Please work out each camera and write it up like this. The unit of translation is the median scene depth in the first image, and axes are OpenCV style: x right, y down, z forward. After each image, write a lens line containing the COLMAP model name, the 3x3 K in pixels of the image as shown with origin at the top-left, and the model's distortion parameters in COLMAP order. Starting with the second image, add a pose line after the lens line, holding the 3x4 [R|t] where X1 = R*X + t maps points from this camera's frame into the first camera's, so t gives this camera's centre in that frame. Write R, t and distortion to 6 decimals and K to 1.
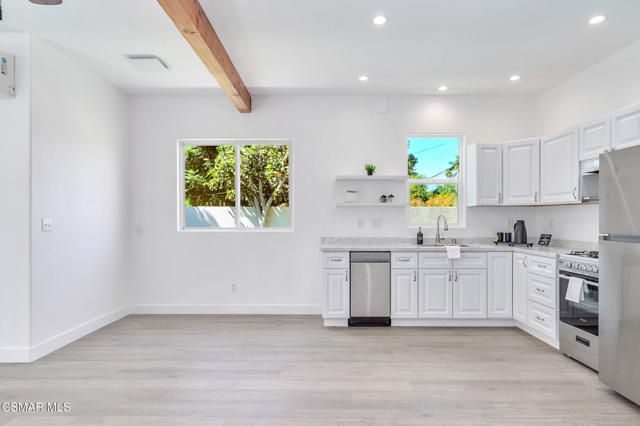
lens RADIAL K [[372.7, 0, 321.3], [0, 372.7, 217.5], [0, 0, 1]] dist [-0.000002, -0.000162]
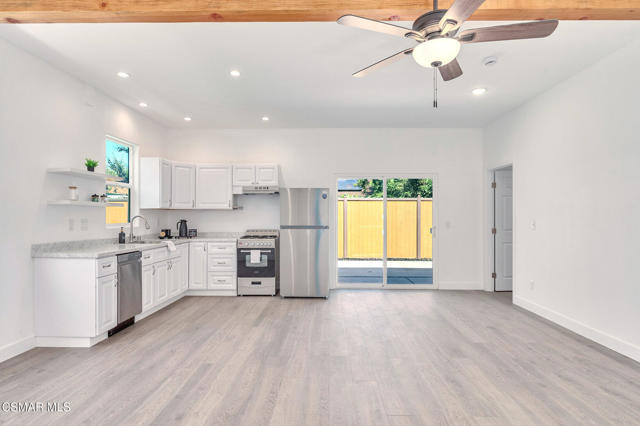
lens RADIAL K [[345.3, 0, 322.6], [0, 345.3, 218.1], [0, 0, 1]] dist [0.000572, -0.002366]
pose [[0.018993, -0.003035, 0.999815, -0.780370], [-0.000408, 0.999995, 0.003043, -0.003779], [-0.999820, -0.000466, 0.018991, 0.468044]]
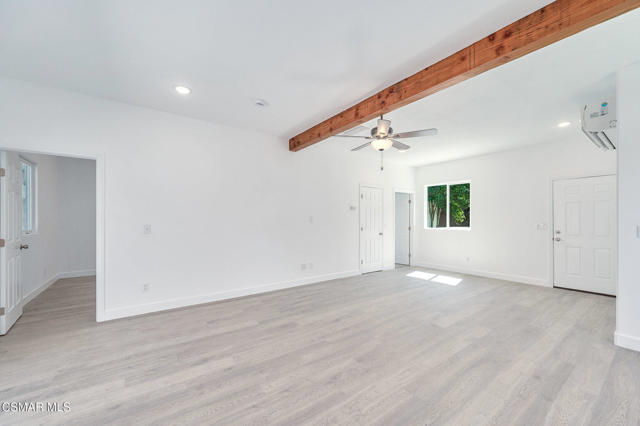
lens RADIAL K [[252.8, 0, 322.9], [0, 252.8, 218.6], [0, 0, 1]] dist [-0.004467, 0.000448]
pose [[-0.803130, -0.005502, -0.595779, 0.350585], [-0.000560, 0.999964, -0.008480, -0.007184], [0.595804, -0.006477, -0.803104, 0.836175]]
